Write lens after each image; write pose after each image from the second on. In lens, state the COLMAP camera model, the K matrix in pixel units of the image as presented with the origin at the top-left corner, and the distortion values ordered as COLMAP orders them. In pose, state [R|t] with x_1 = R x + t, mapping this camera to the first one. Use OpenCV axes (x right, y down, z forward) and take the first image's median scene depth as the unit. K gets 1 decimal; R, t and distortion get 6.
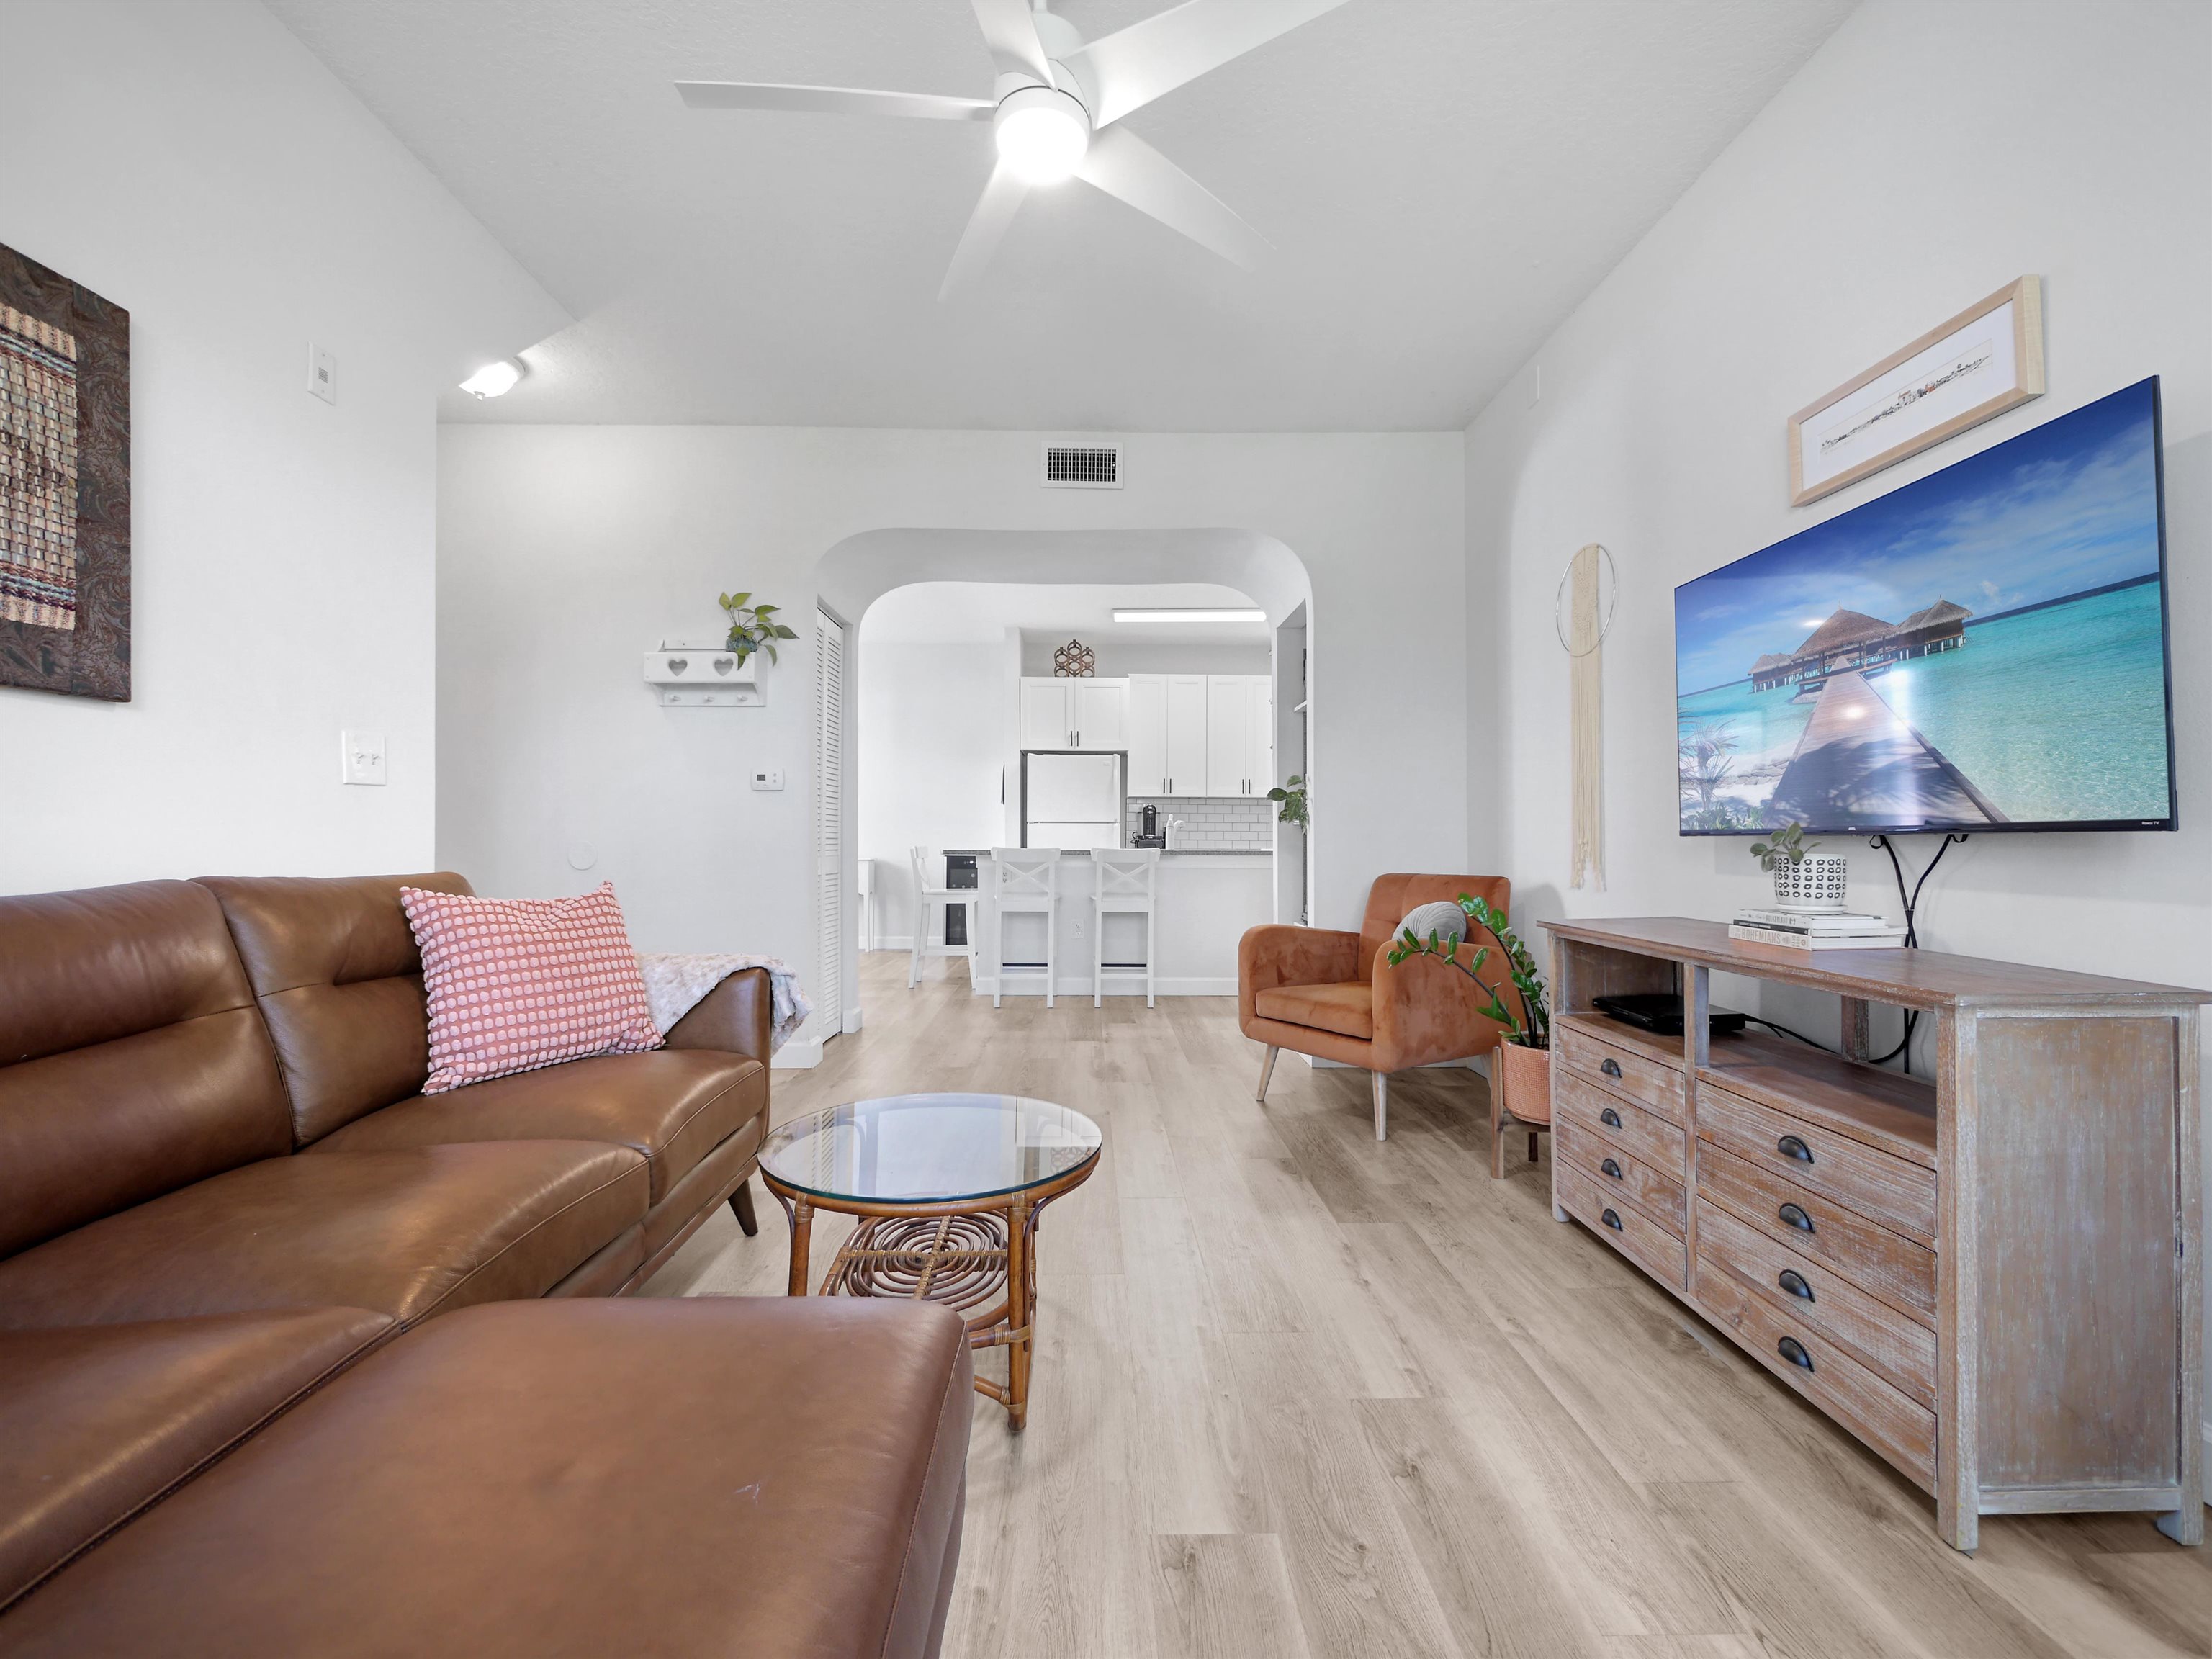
lens RADIAL K [[942.0, 0, 1096.5], [0, 942.0, 829.8], [0, 0, 1]] dist [-0.007146, 0.001179]
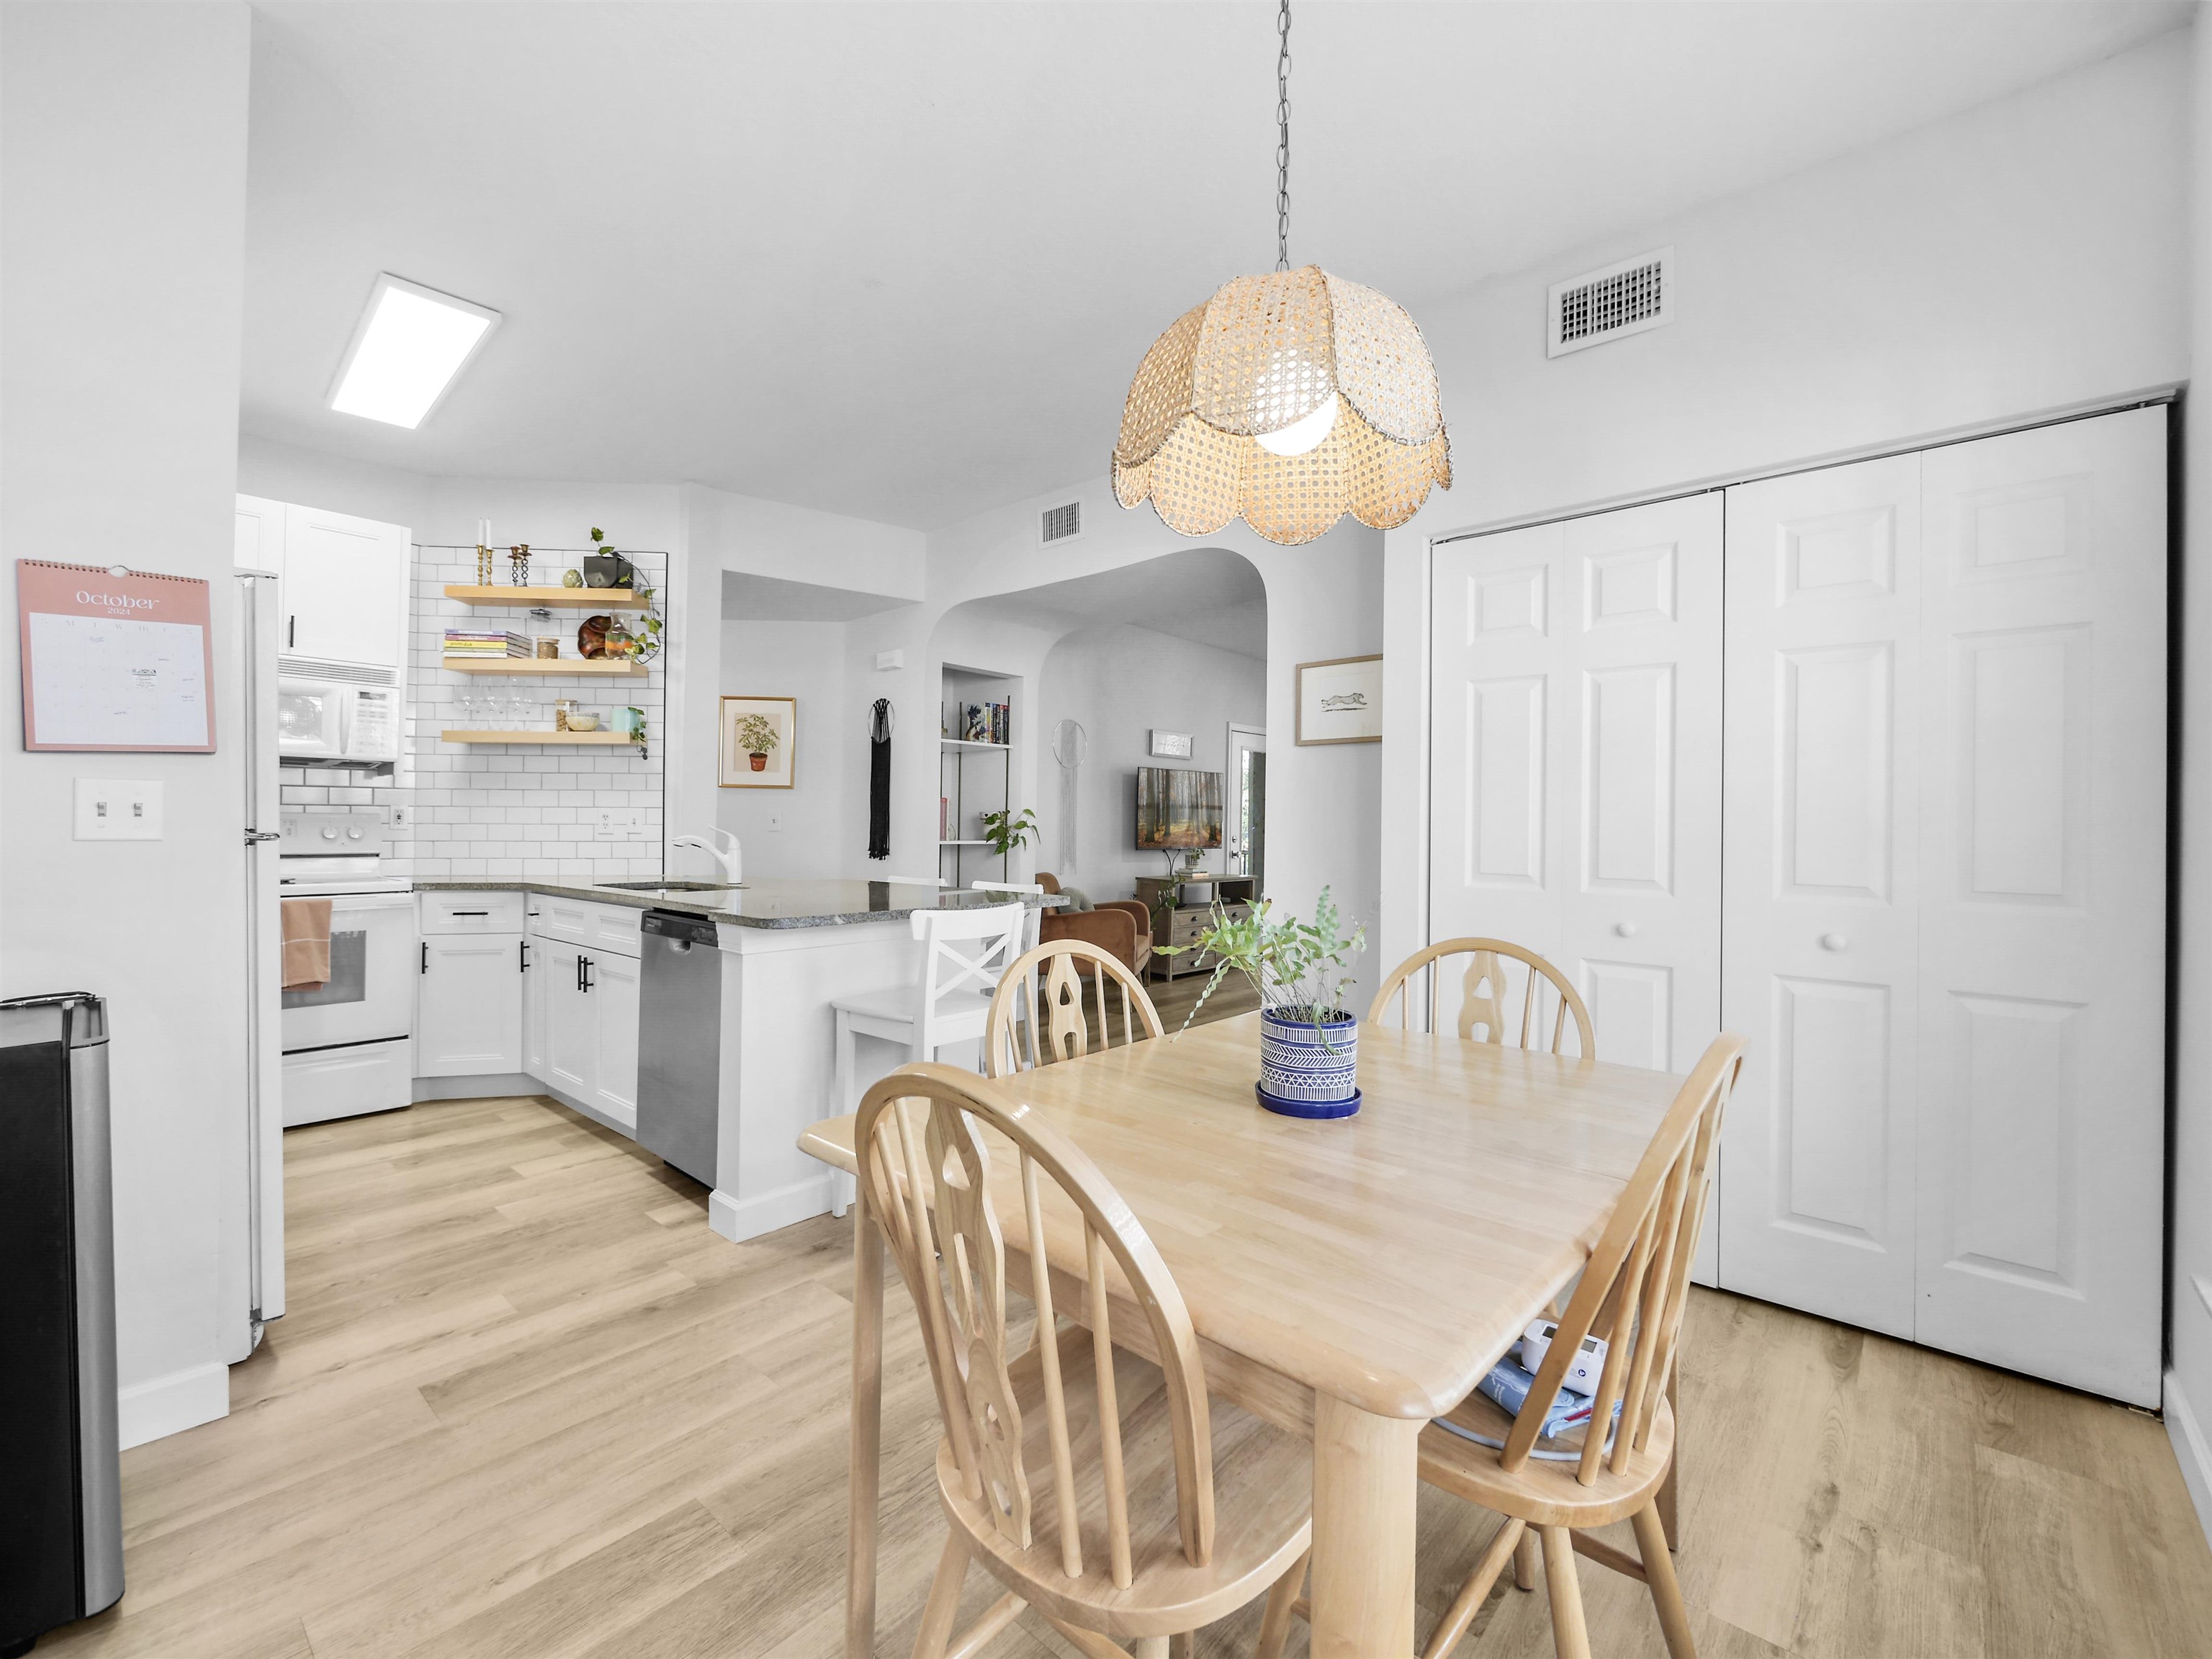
lens RADIAL K [[942.0, 0, 1108.2], [0, 942.0, 831.5], [0, 0, 1]] dist [-0.007146, 0.001179]
pose [[-0.741922, -0.011003, 0.670396, -1.533578], [-0.019470, 0.999797, -0.005139, -0.040401], [-0.670204, -0.016866, -0.741986, 3.822970]]
